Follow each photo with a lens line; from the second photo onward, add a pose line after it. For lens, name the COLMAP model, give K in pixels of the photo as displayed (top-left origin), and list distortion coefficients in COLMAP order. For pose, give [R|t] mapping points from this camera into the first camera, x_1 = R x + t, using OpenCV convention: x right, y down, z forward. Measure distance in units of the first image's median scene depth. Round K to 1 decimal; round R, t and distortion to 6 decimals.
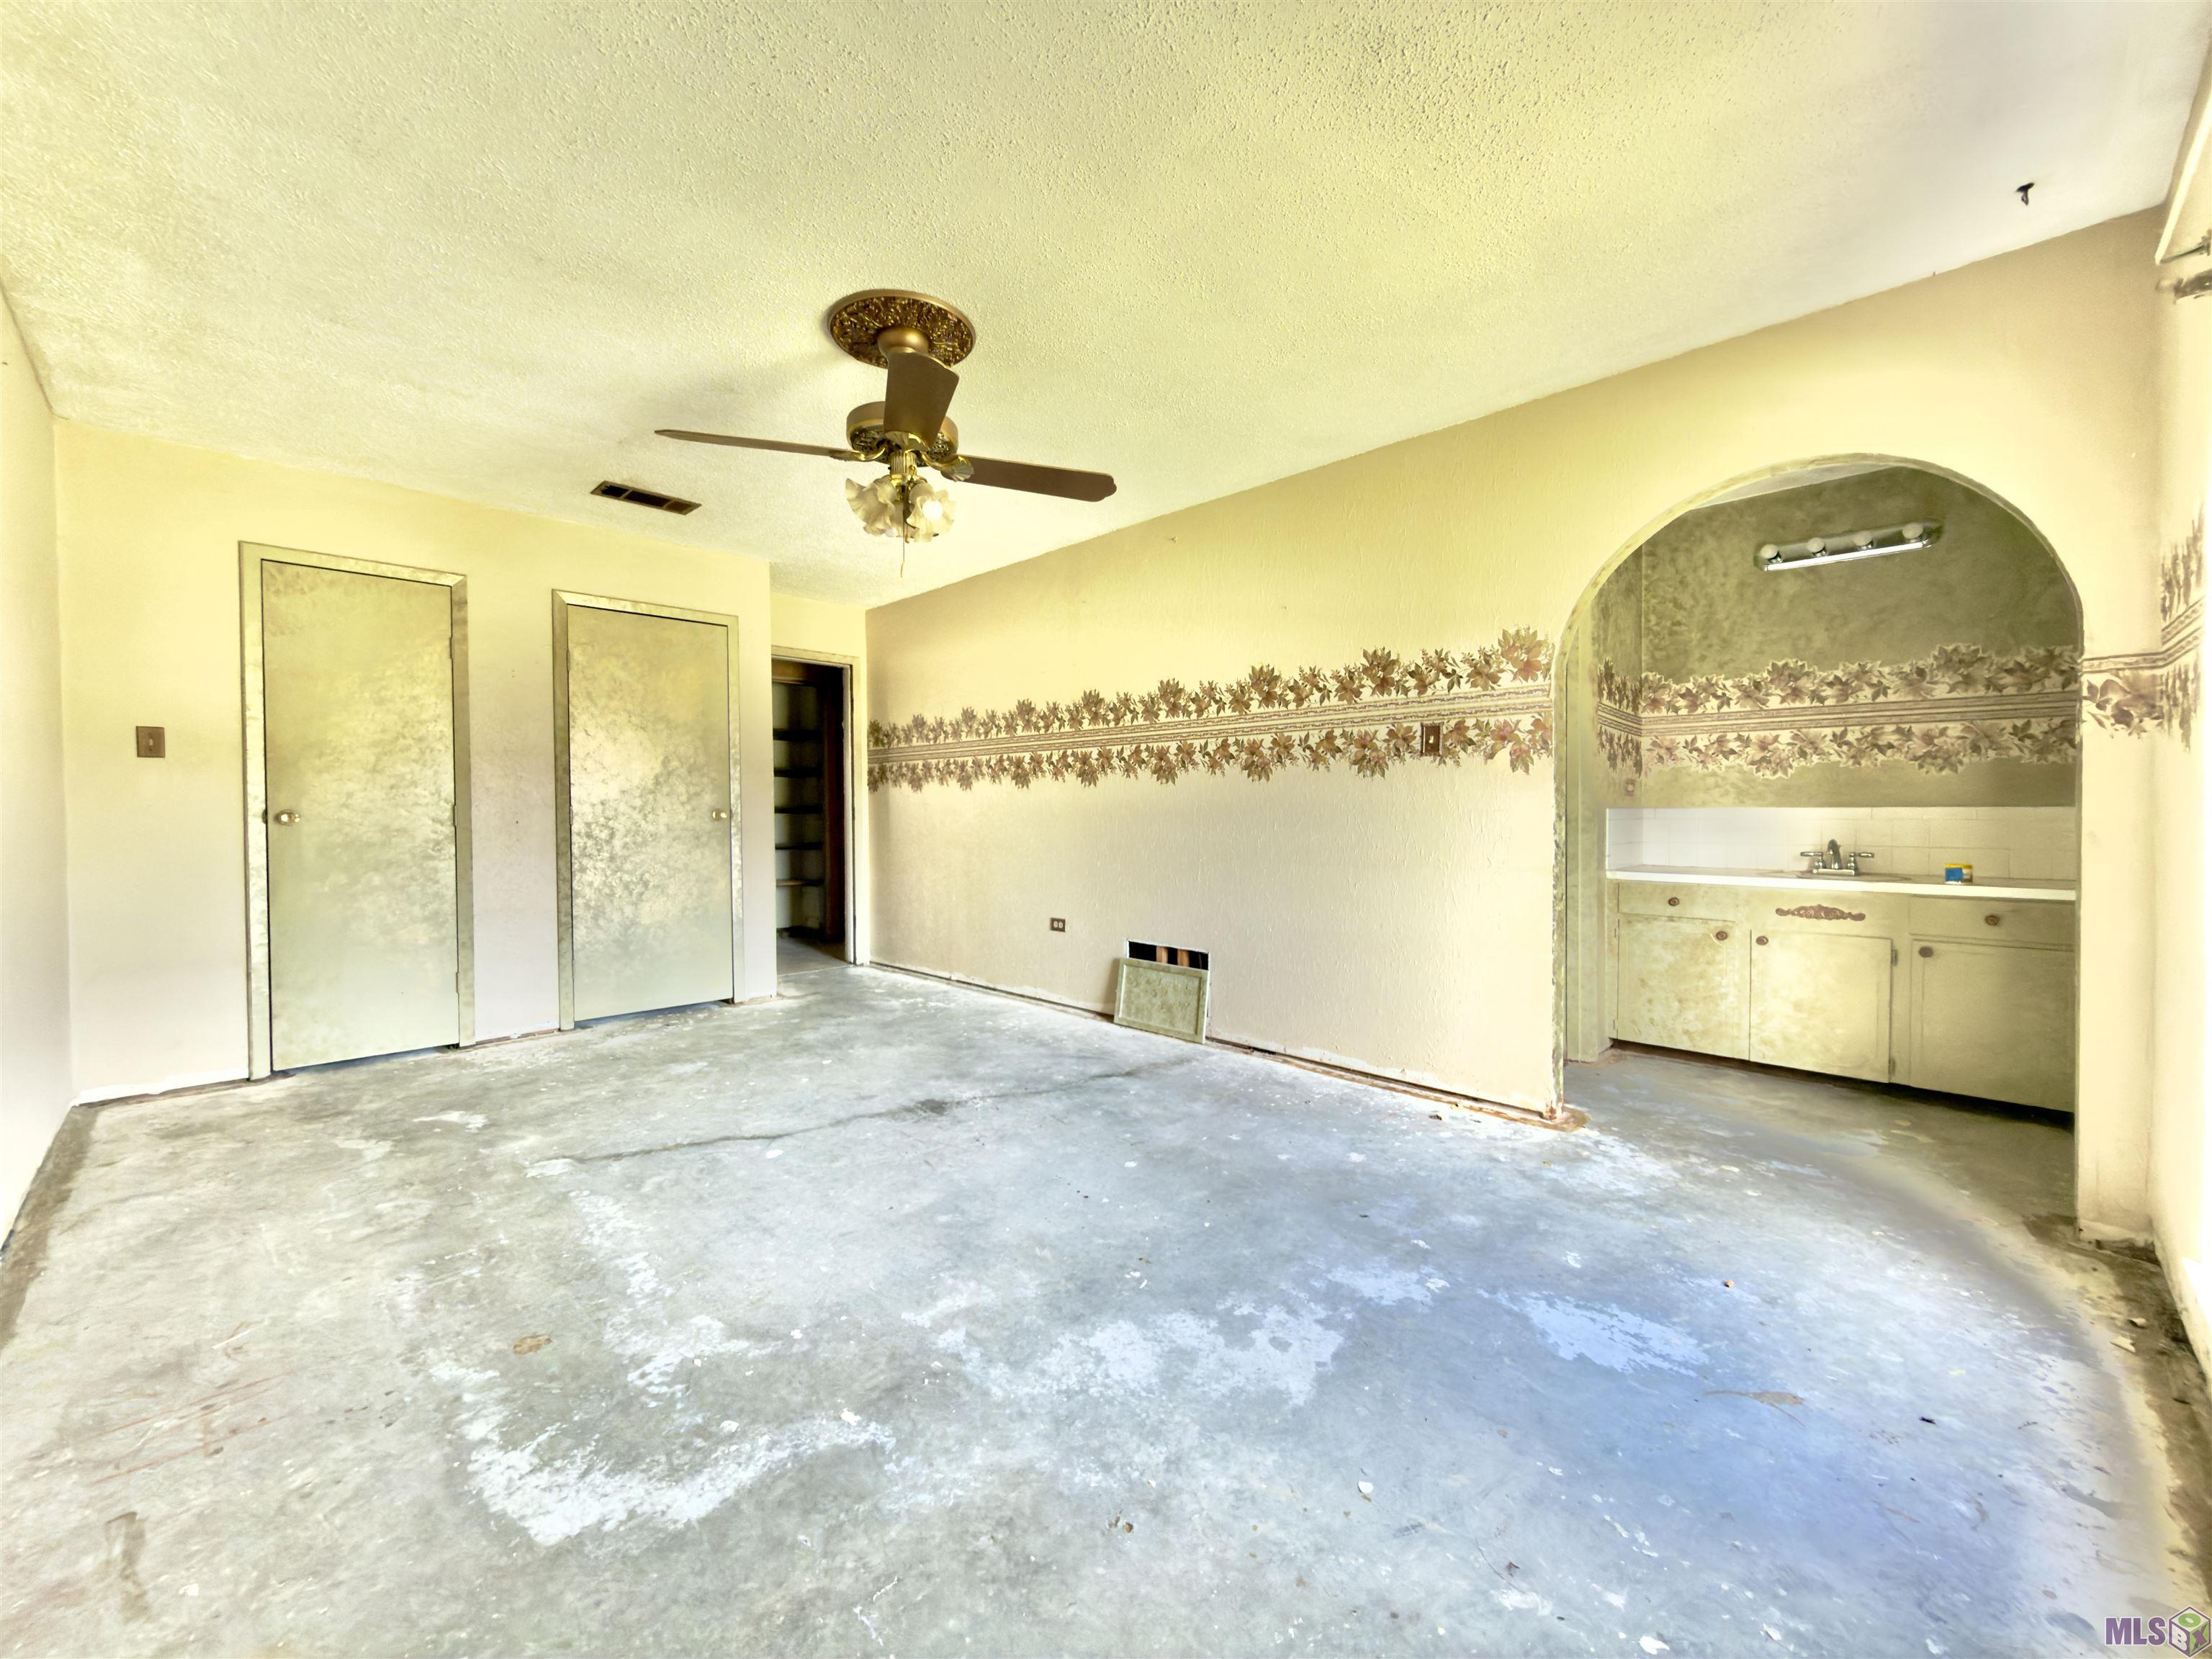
lens RADIAL K [[909.4, 0, 1106.0], [0, 909.4, 829.5], [0, 0, 1]] dist [0.043512, 0.000061]
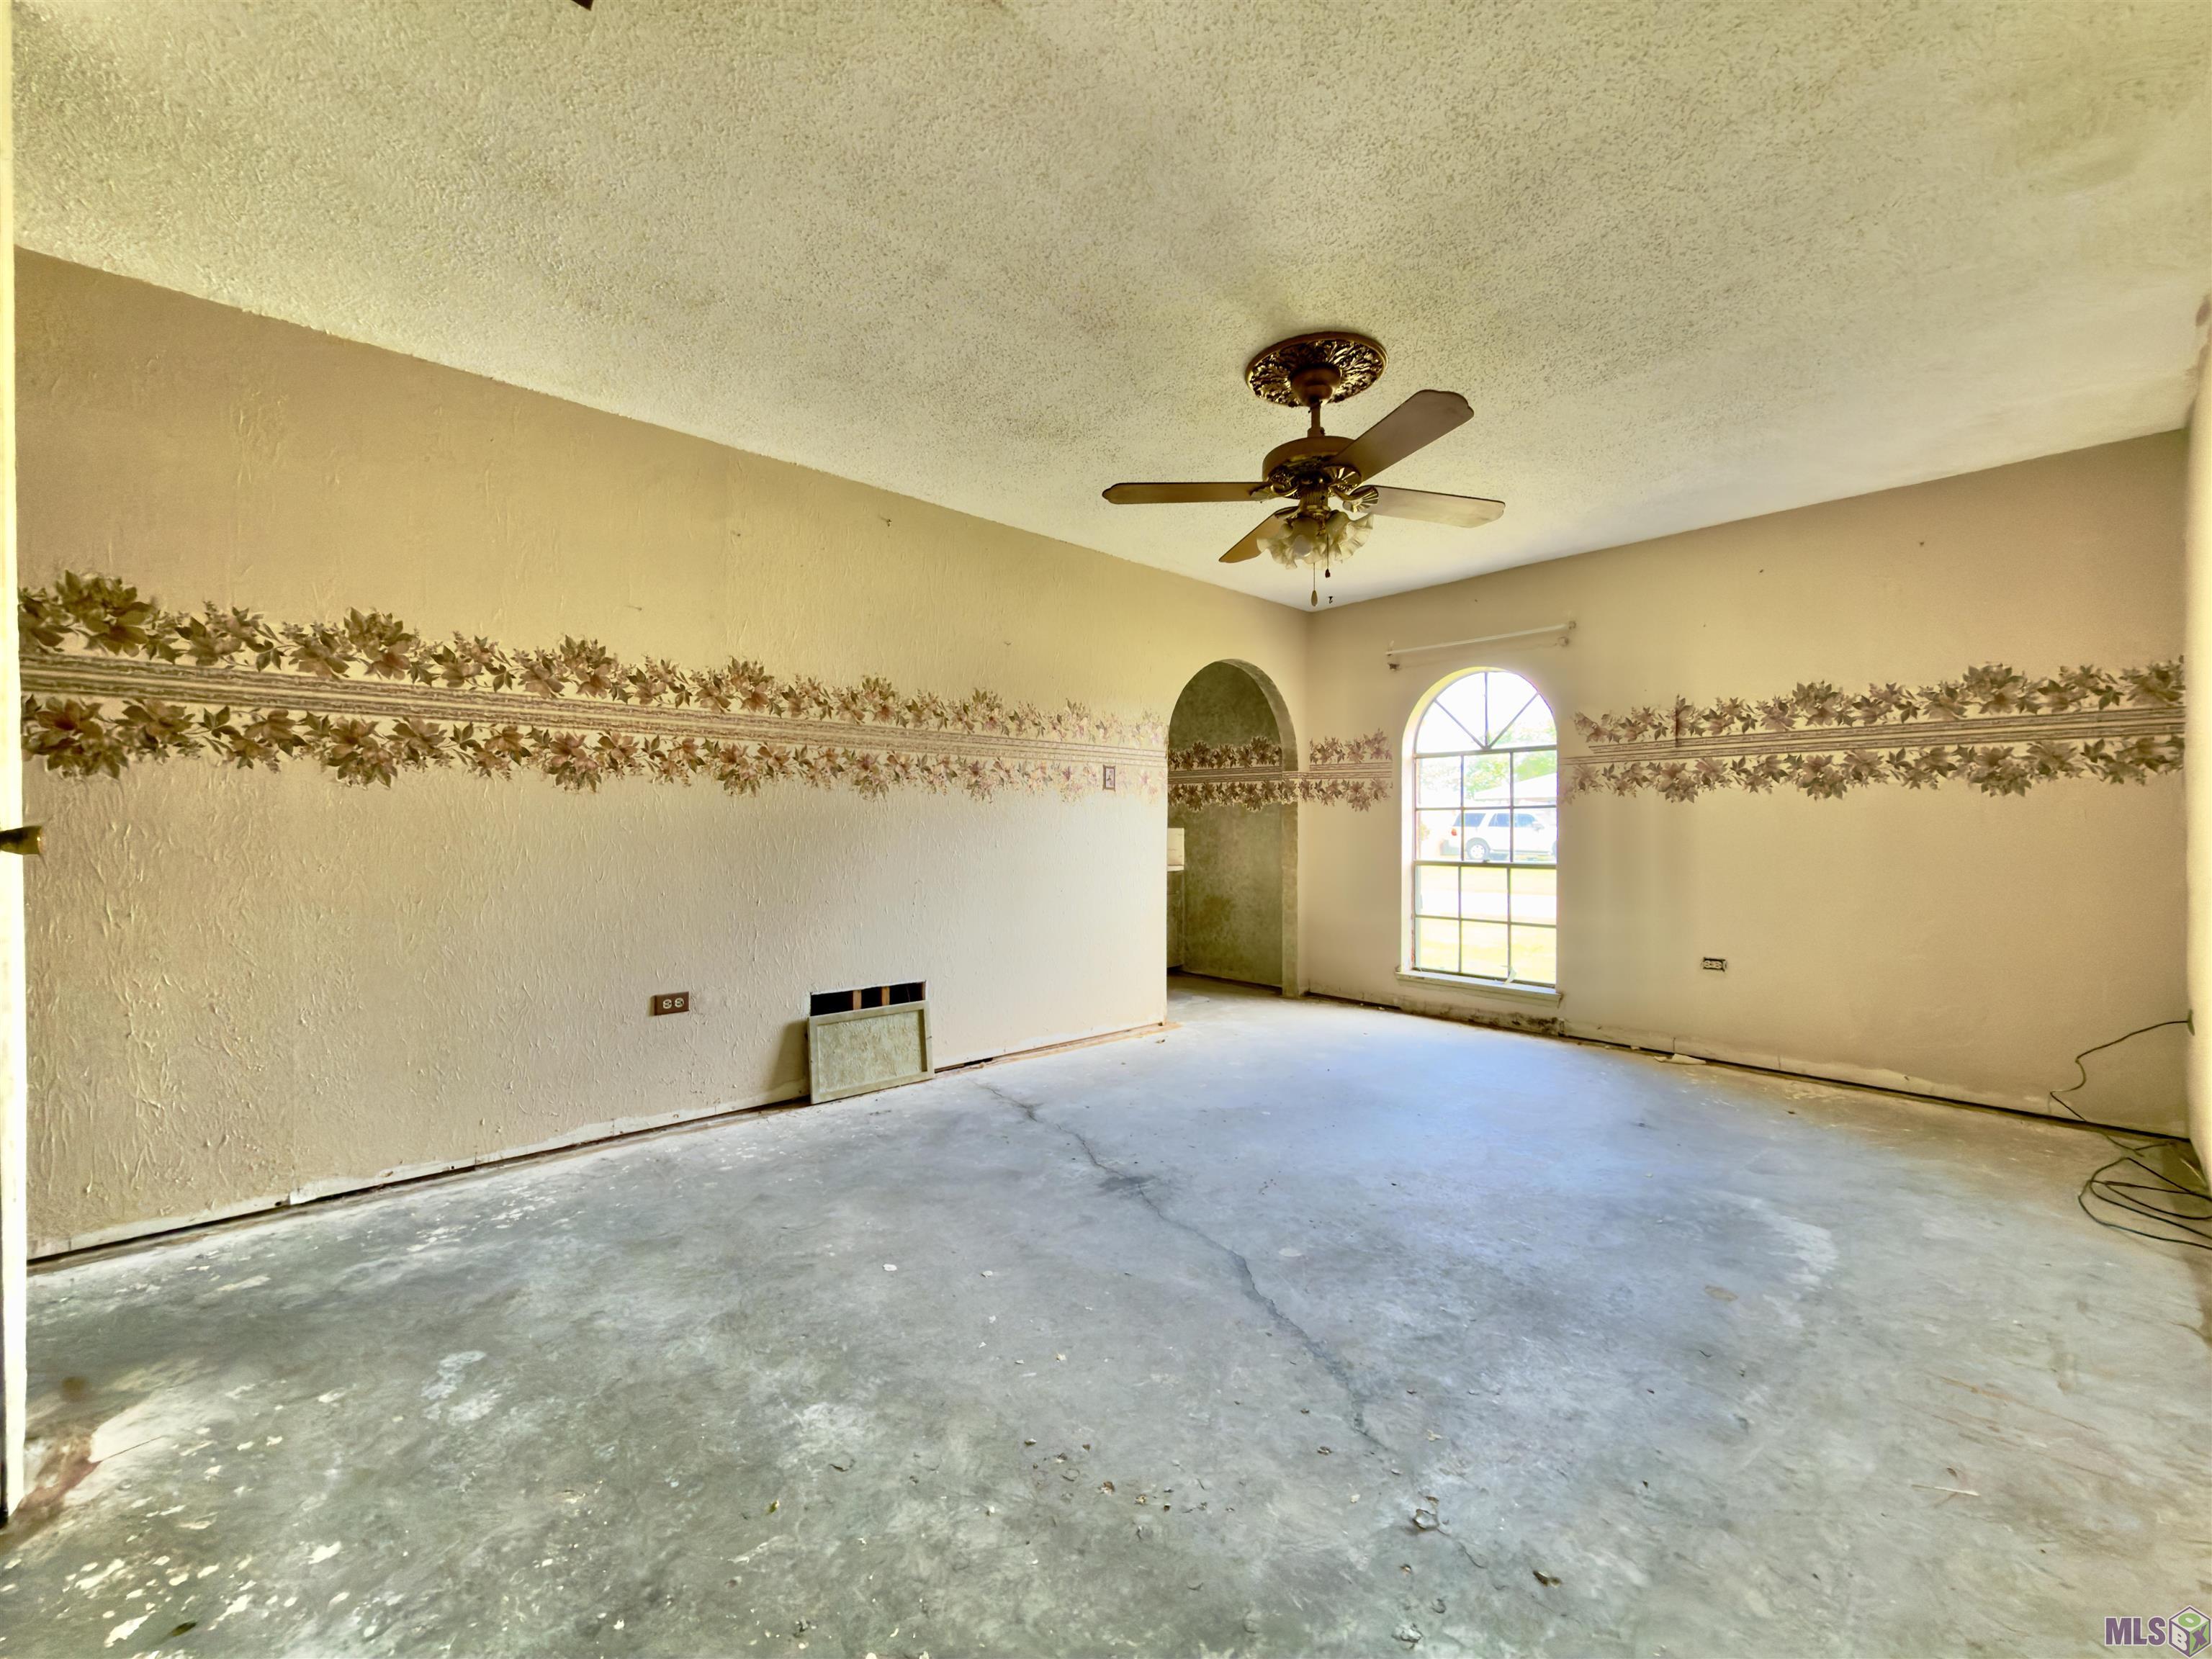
lens RADIAL K [[878.2, 0, 1106.0], [0, 878.2, 829.5], [0, 0, 1]] dist [-0.001142, 0.000066]
pose [[0.032716, 0.004562, 0.999454, -0.677723], [0.020900, 0.999768, -0.005247, -0.009823], [-0.999246, 0.021061, 0.032613, 0.674830]]
